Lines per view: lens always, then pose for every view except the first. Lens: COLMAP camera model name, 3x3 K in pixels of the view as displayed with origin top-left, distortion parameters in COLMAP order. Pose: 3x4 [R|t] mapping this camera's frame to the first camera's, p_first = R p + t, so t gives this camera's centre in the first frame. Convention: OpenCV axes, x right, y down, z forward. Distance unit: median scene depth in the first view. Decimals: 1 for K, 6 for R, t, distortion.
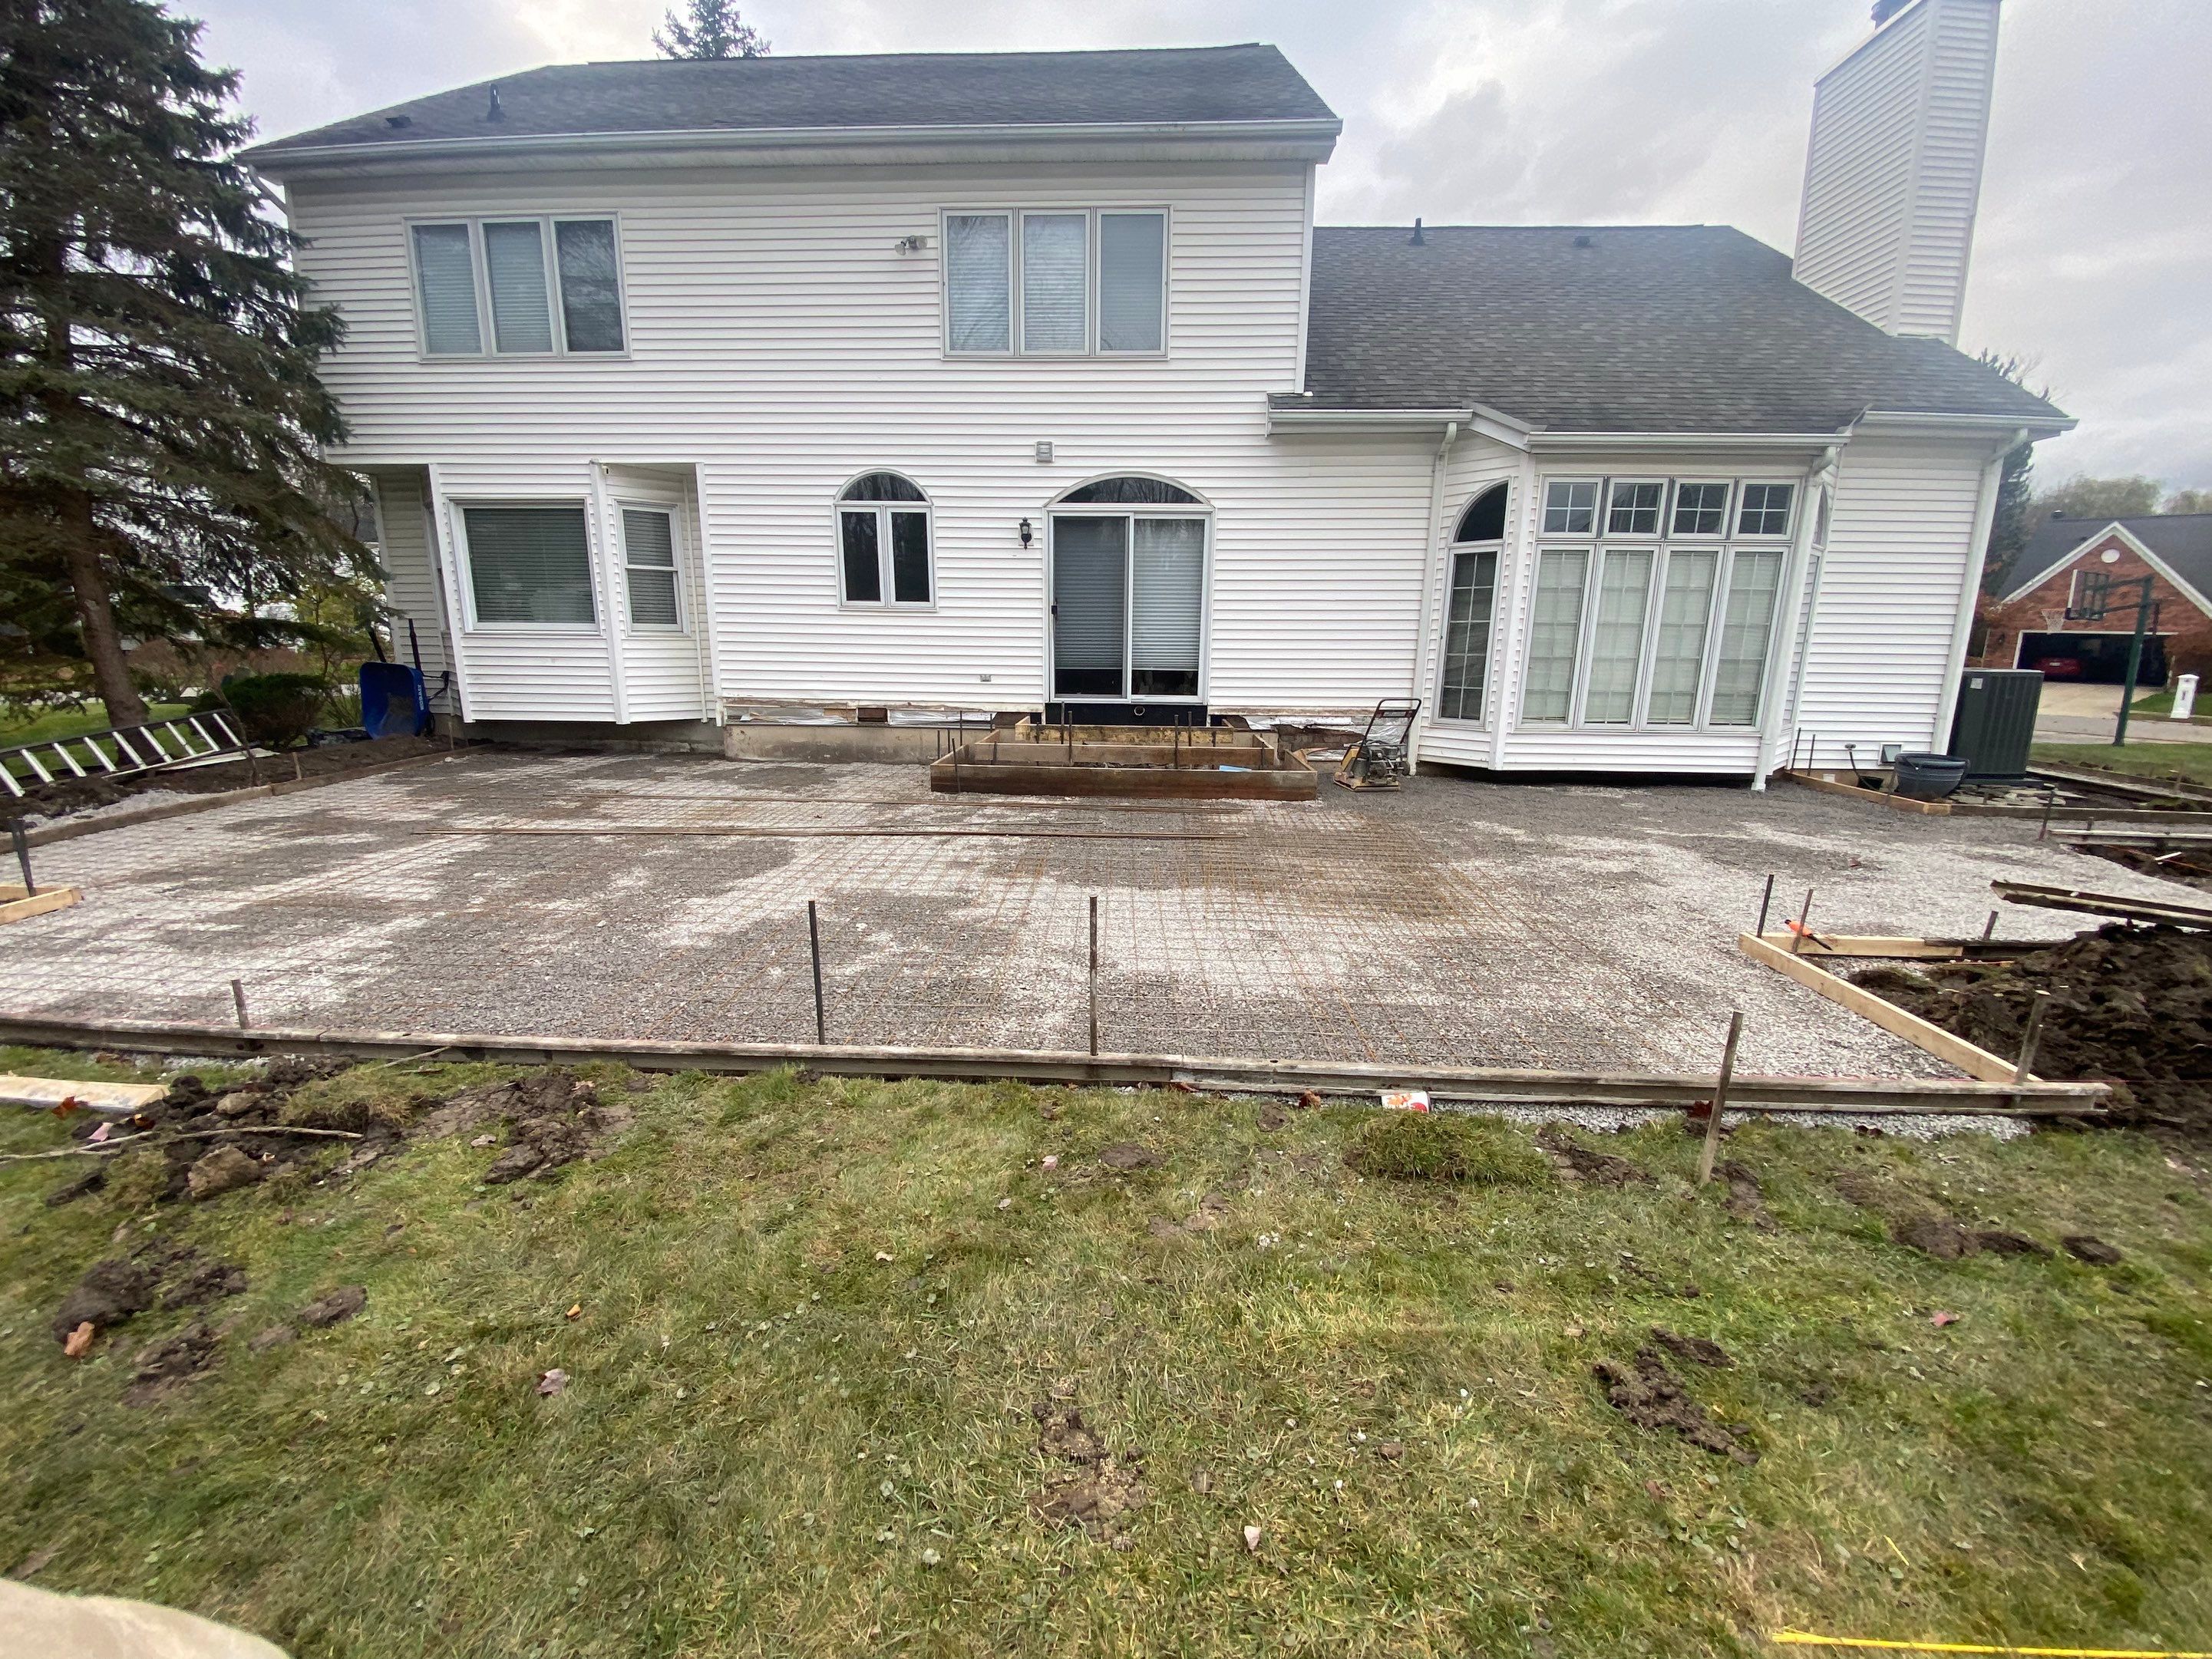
lens RADIAL K [[878.9, 0, 1108.2], [0, 878.9, 837.4], [0, 0, 1]] dist [0.004950, -0.002780]
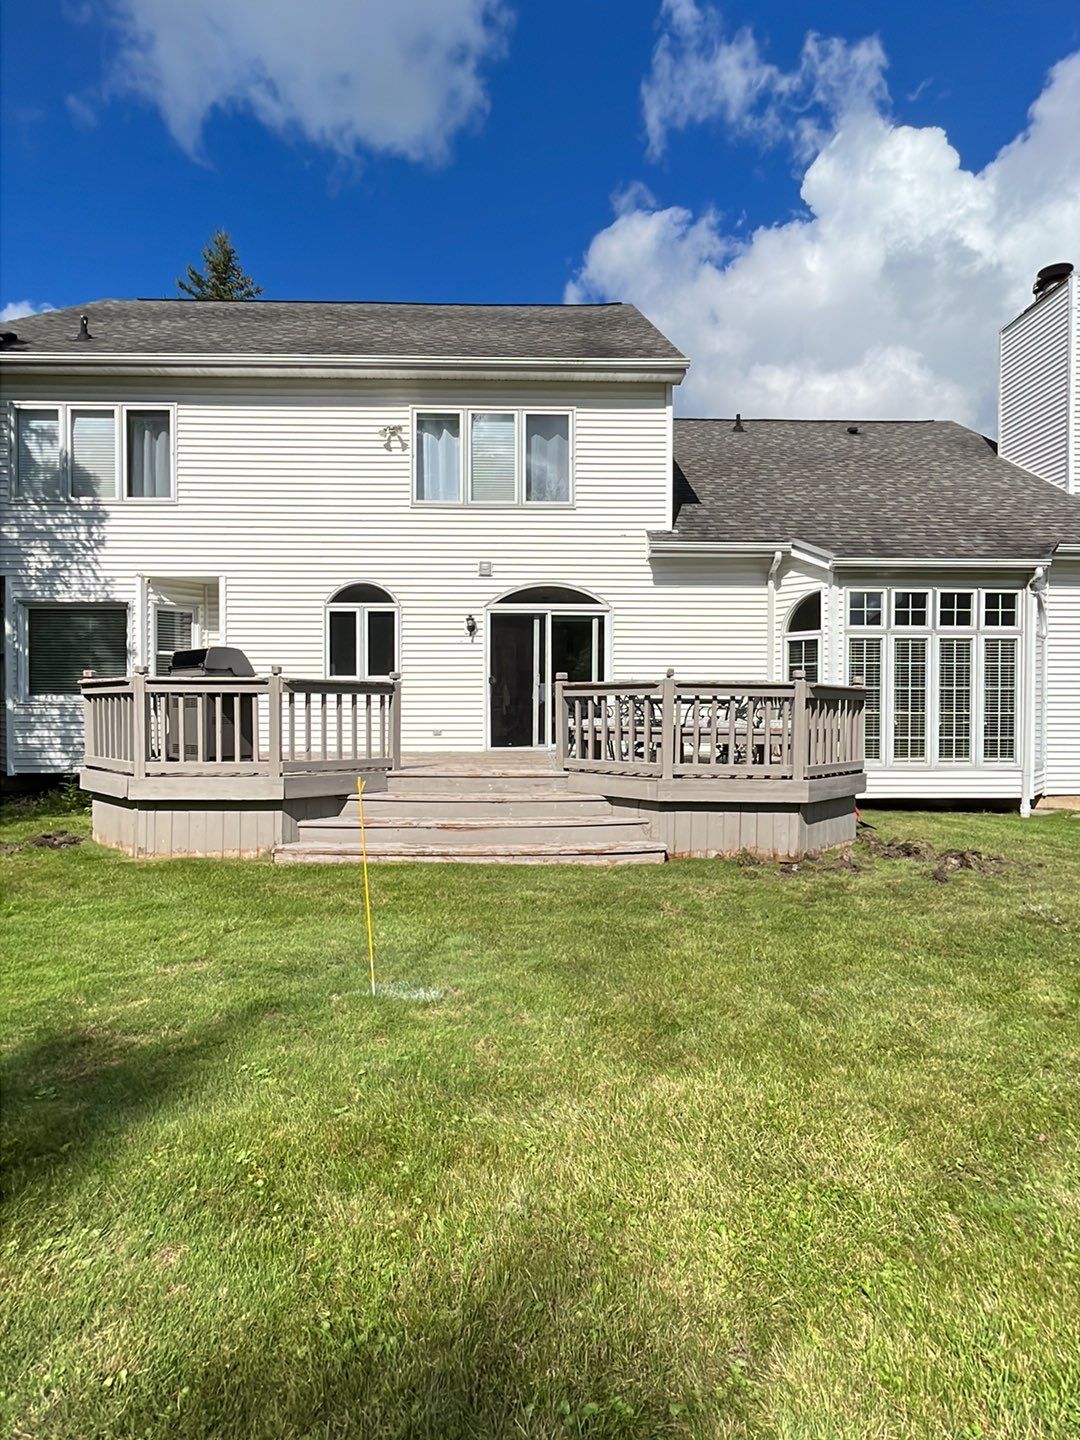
lens RADIAL K [[762.0, 0, 548.3], [0, 762.0, 715.9], [0, 0, 1]] dist [0.000167, -0.000673]
pose [[0.997583, -0.008620, 0.068946, -0.056748], [0.023003, 0.977290, -0.210653, 0.031564], [-0.065565, 0.211729, 0.975127, -0.098760]]
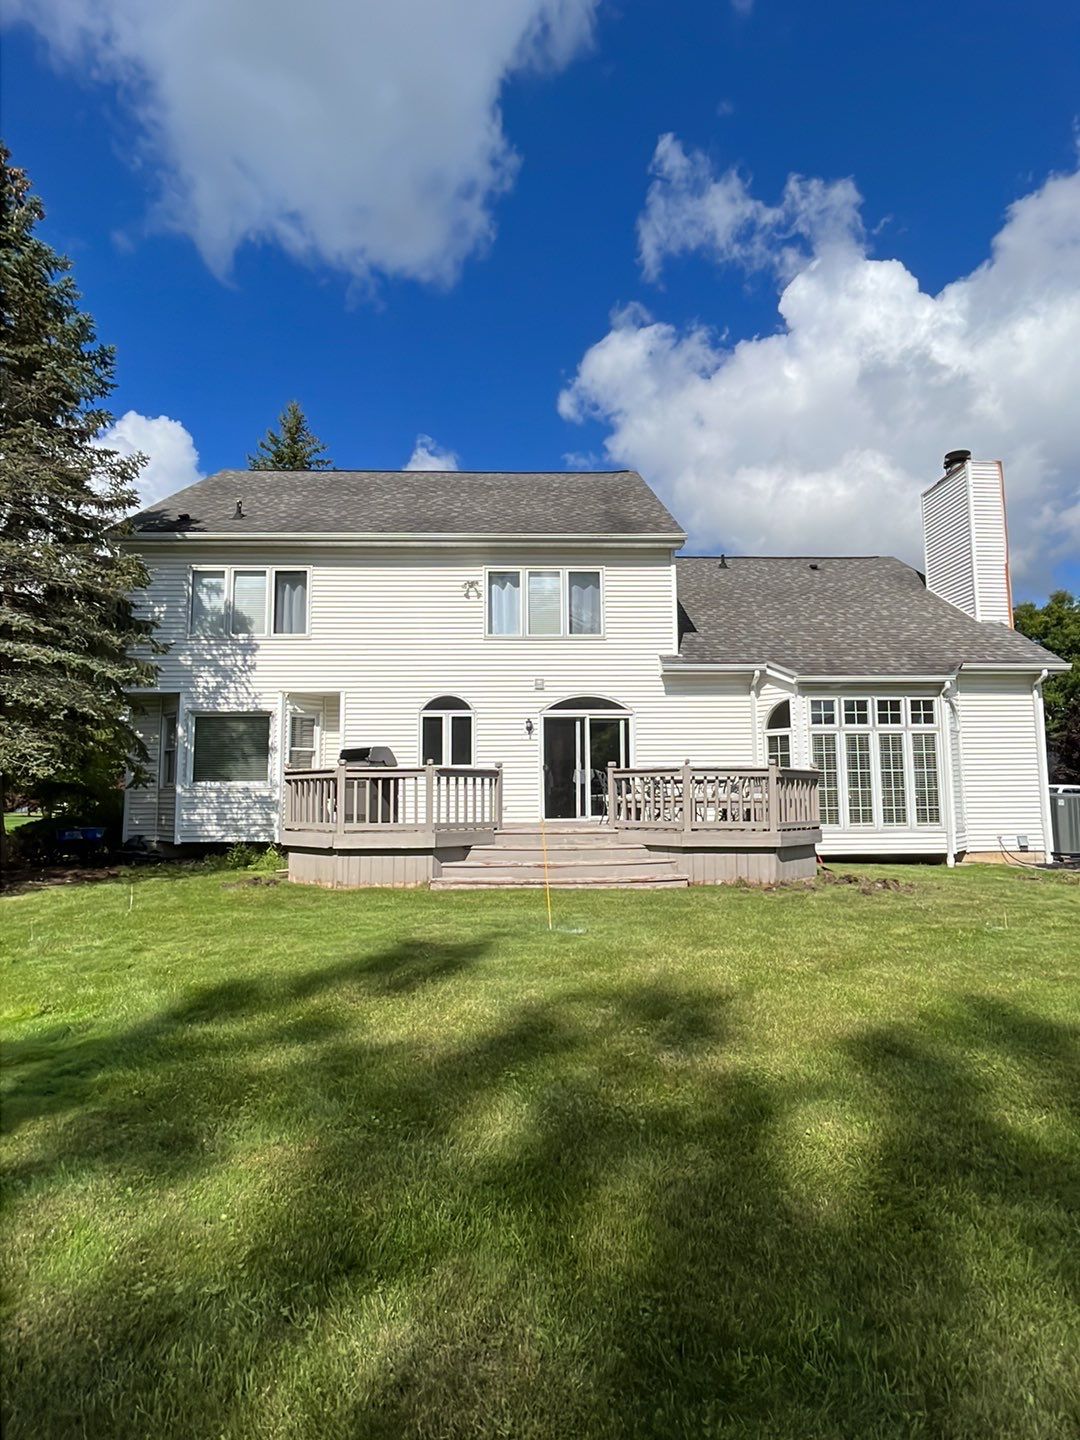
lens RADIAL K [[764.8, 0, 548.2], [0, 764.8, 714.9], [0, 0, 1]] dist [-0.001656, 0.000963]
pose [[0.996599, -0.008520, 0.081963, -0.178654], [0.034509, 0.946375, -0.321221, 0.124545], [-0.074831, 0.322957, 0.943451, -0.452329]]
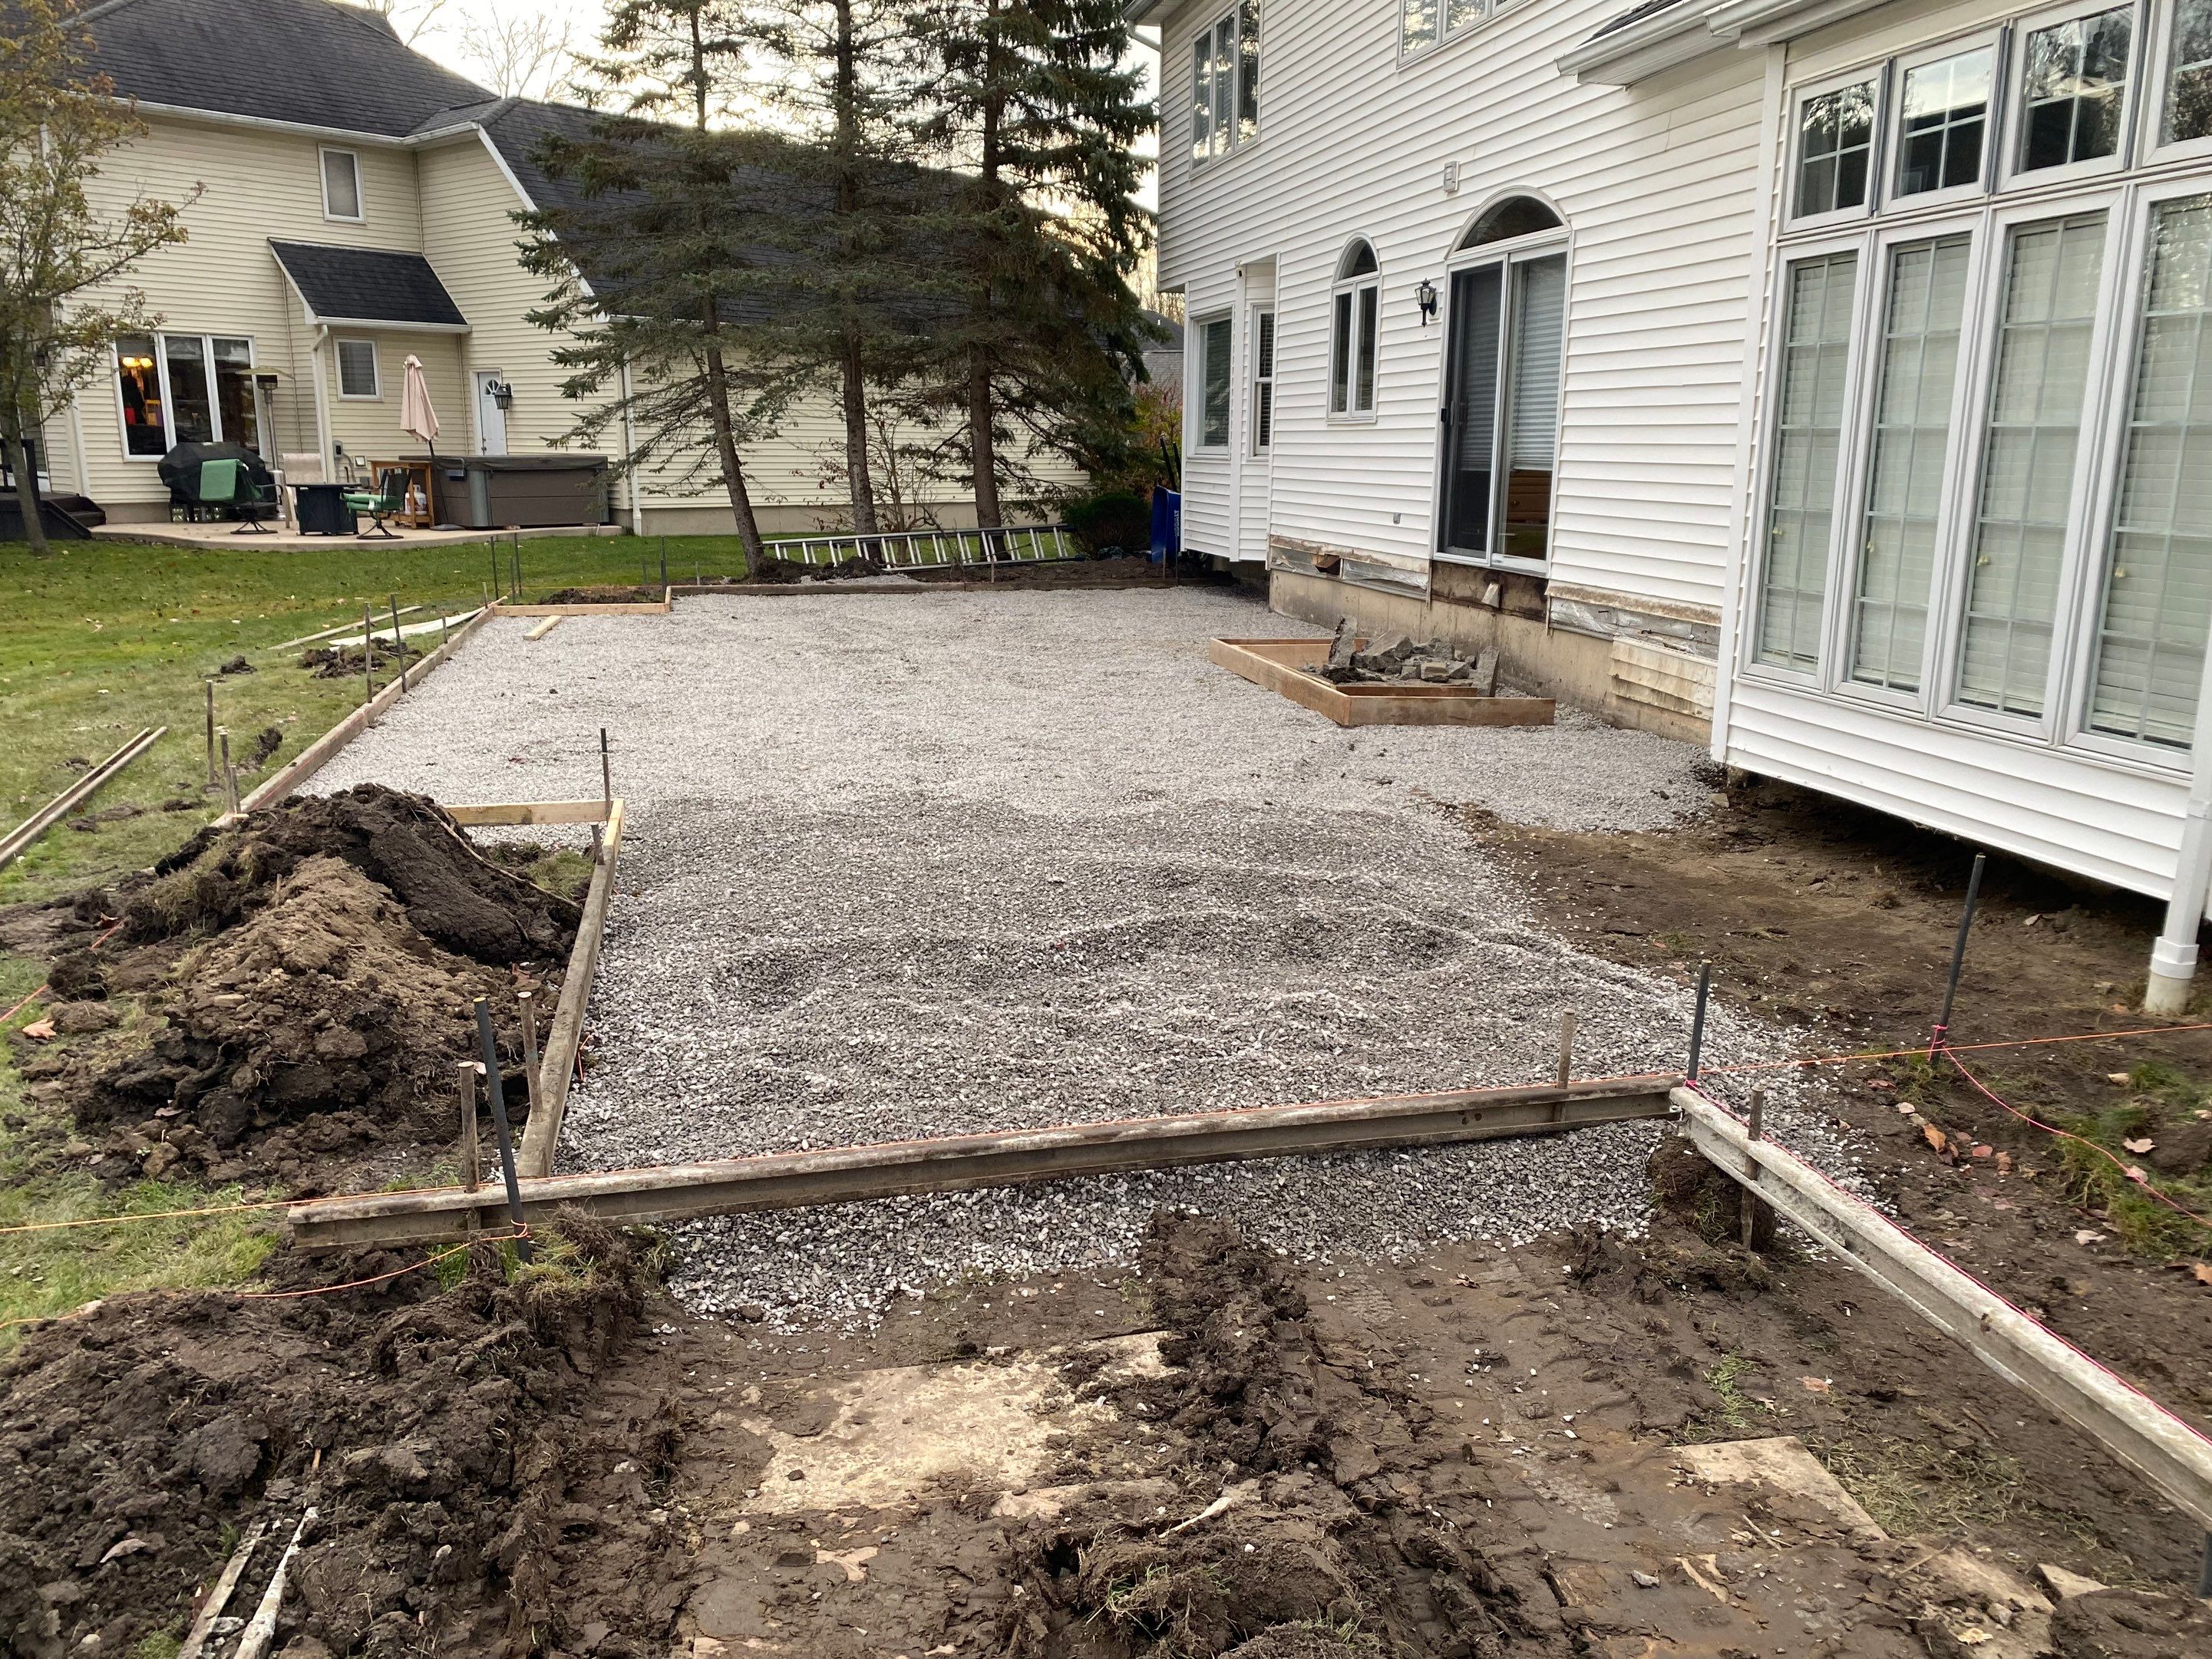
lens RADIAL K [[1697.8, 0, 1109.7], [0, 1697.8, 833.2], [0, 0, 1]] dist [0.034031, -0.032197]
pose [[0.268818, 0.210418, -0.939926, 1.132068], [-0.217152, 0.963962, 0.153694, -0.102458], [0.938393, 0.162791, 0.304824, 0.436380]]
